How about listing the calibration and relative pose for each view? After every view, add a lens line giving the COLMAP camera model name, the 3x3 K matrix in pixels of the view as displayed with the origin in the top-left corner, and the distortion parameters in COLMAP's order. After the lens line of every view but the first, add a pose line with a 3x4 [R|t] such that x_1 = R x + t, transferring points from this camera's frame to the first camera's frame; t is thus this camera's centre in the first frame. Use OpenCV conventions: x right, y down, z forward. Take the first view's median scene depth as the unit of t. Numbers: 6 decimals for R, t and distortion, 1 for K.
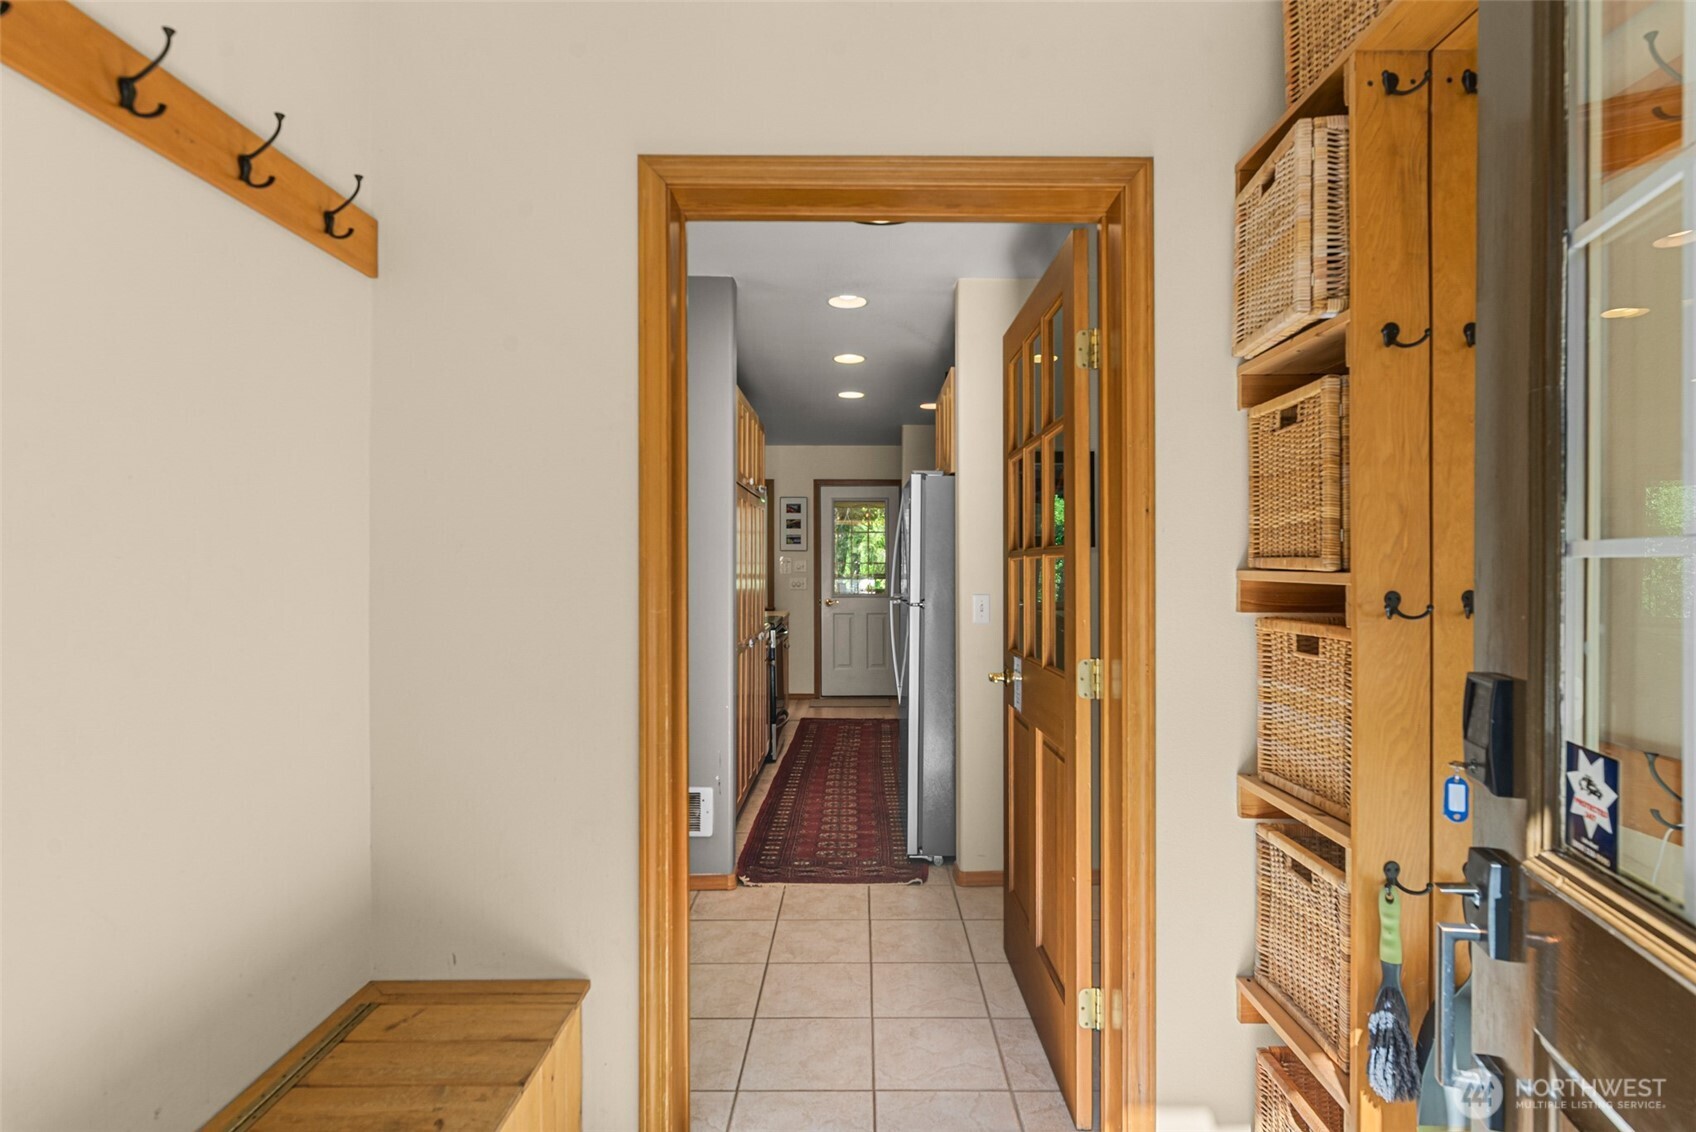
lens RADIAL K [[849.3, 0, 852.4], [0, 849.3, 563.7], [0, 0, 1]] dist [-0.001510, -0.005442]
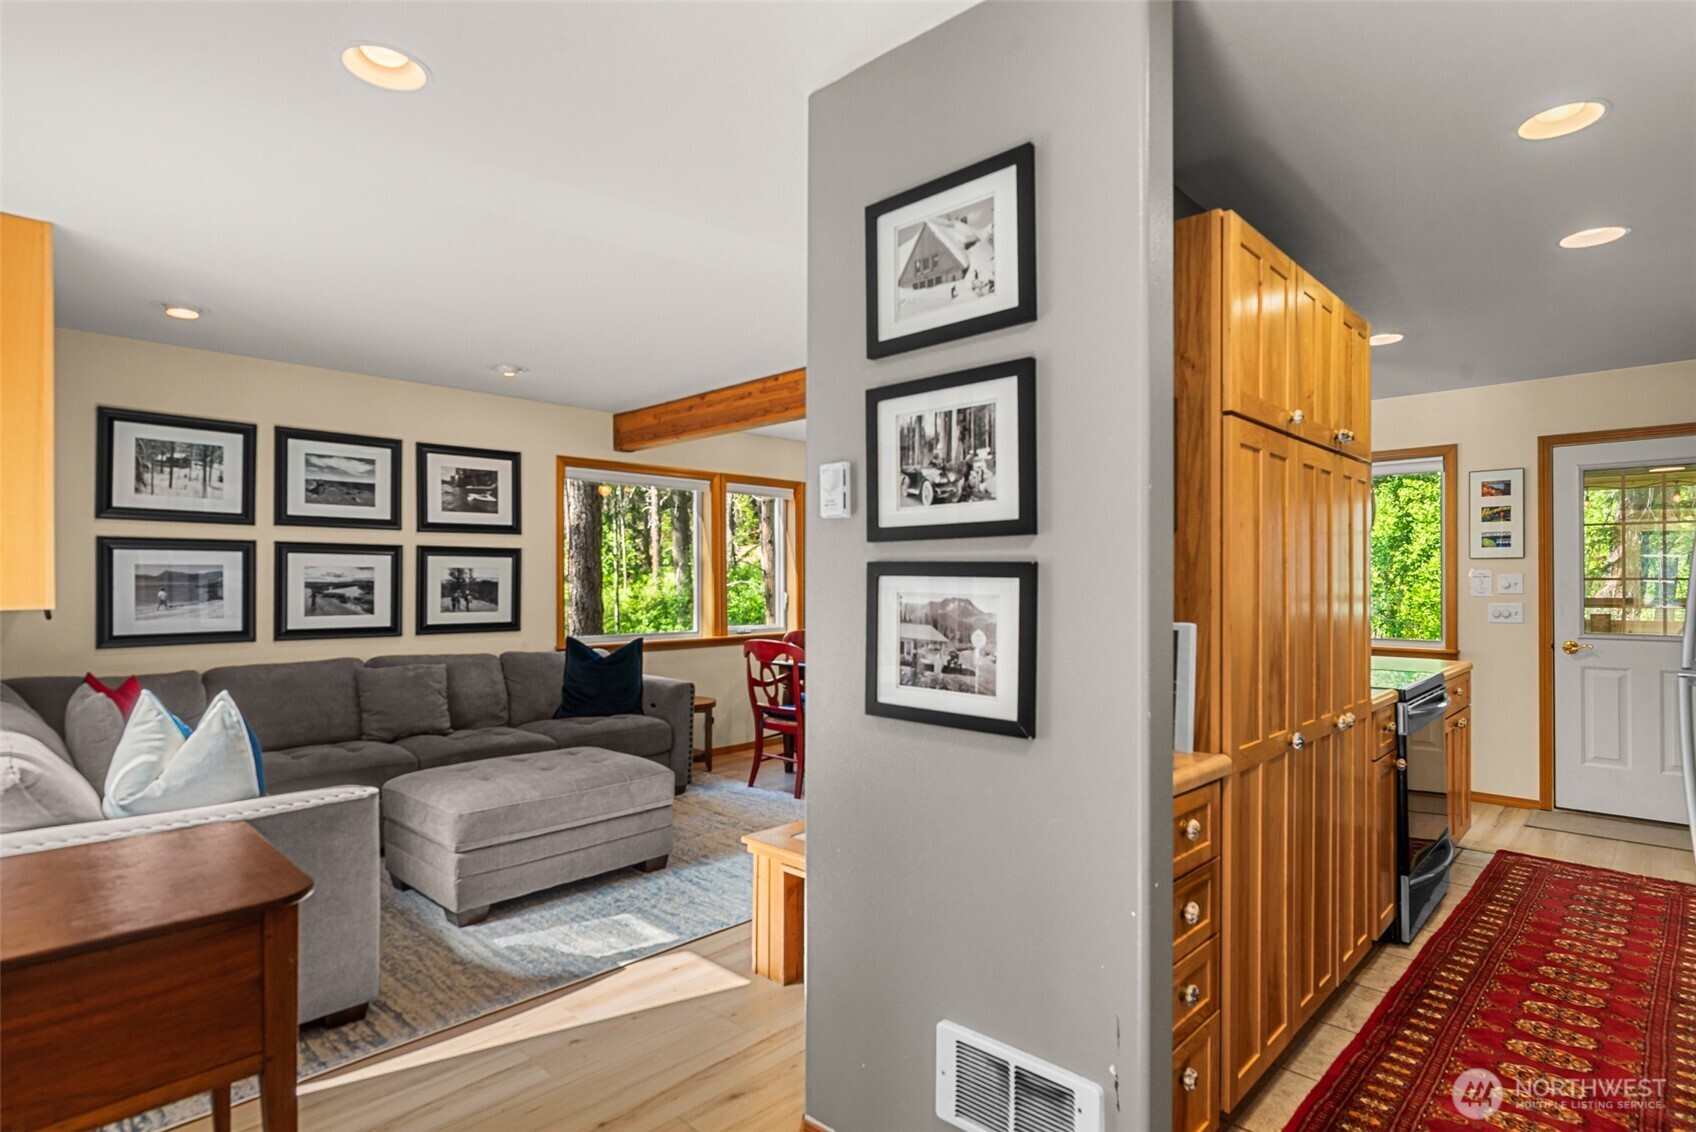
lens RADIAL K [[849.3, 0, 848.7], [0, 849.3, 577.9], [0, 0, 1]] dist [-0.001510, -0.005442]
pose [[0.716138, -0.001137, -0.697958, 0.021399], [0.000011, 0.999999, -0.001618, -0.000460], [0.697959, 0.001151, 0.716137, 0.246235]]
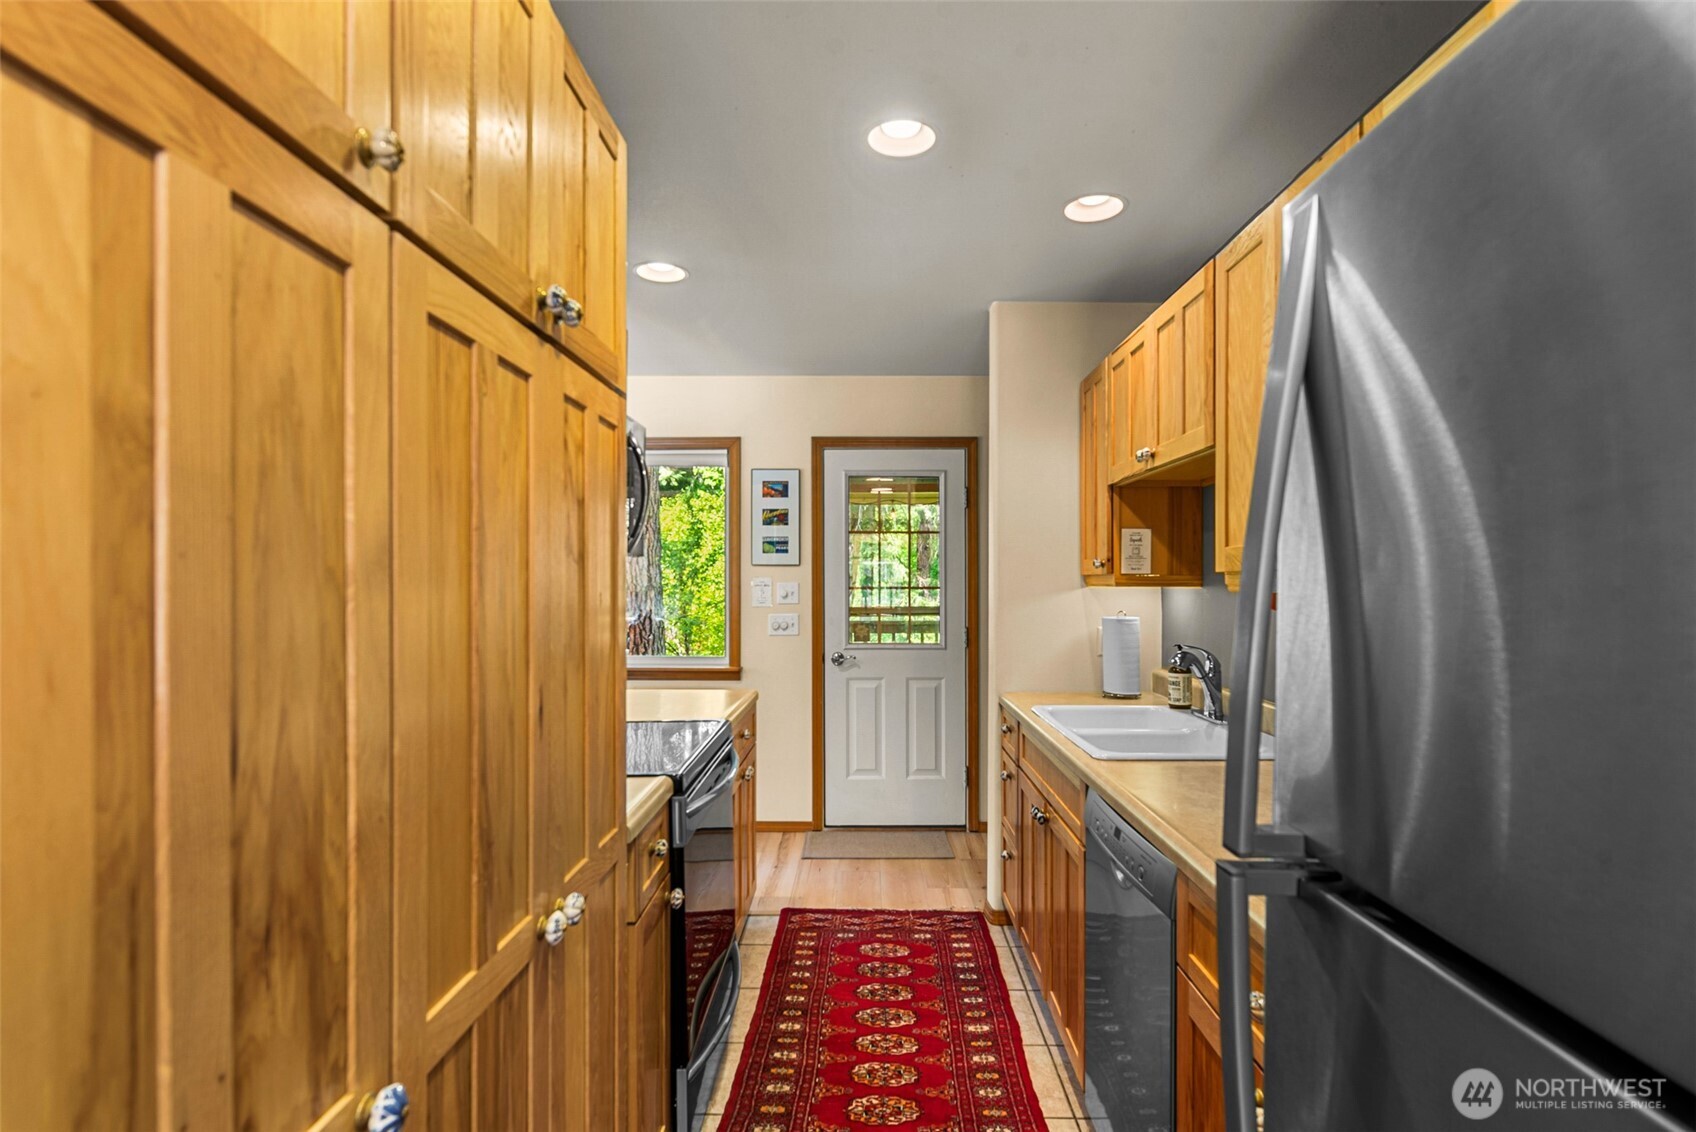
lens RADIAL K [[849.3, 0, 851.1], [0, 849.3, 580.0], [0, 0, 1]] dist [-0.001510, -0.005442]
pose [[0.999924, 0.000454, -0.012358, -0.012960], [-0.000438, 0.999999, 0.001247, -0.006360], [0.012358, -0.001242, 0.999923, 0.444528]]
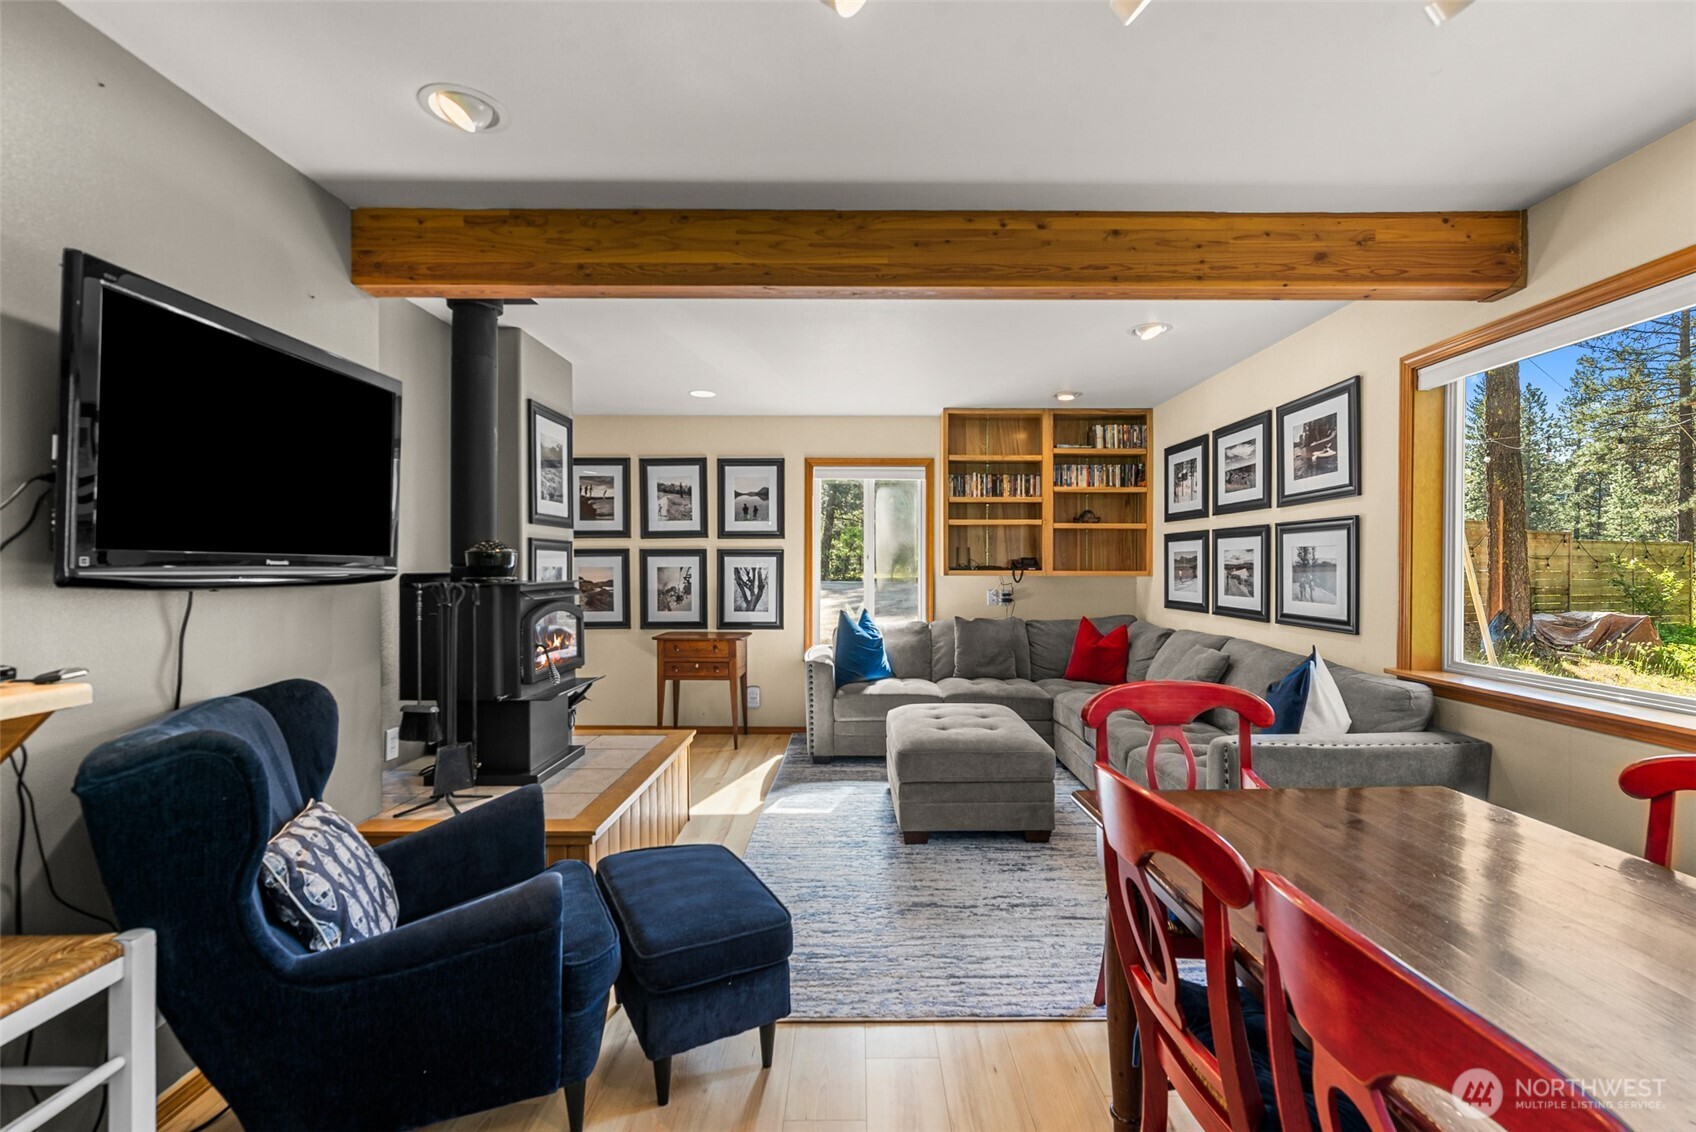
lens RADIAL K [[744.3, 0, 863.4], [0, 744.3, 571.1], [0, 0, 1]] dist [-0.001181, 0.000917]
pose [[-0.999893, -0.000015, -0.014627, -0.351039], [-0.000121, 0.999974, 0.007214, 0.002445], [0.014627, 0.007215, -0.999867, 0.933296]]
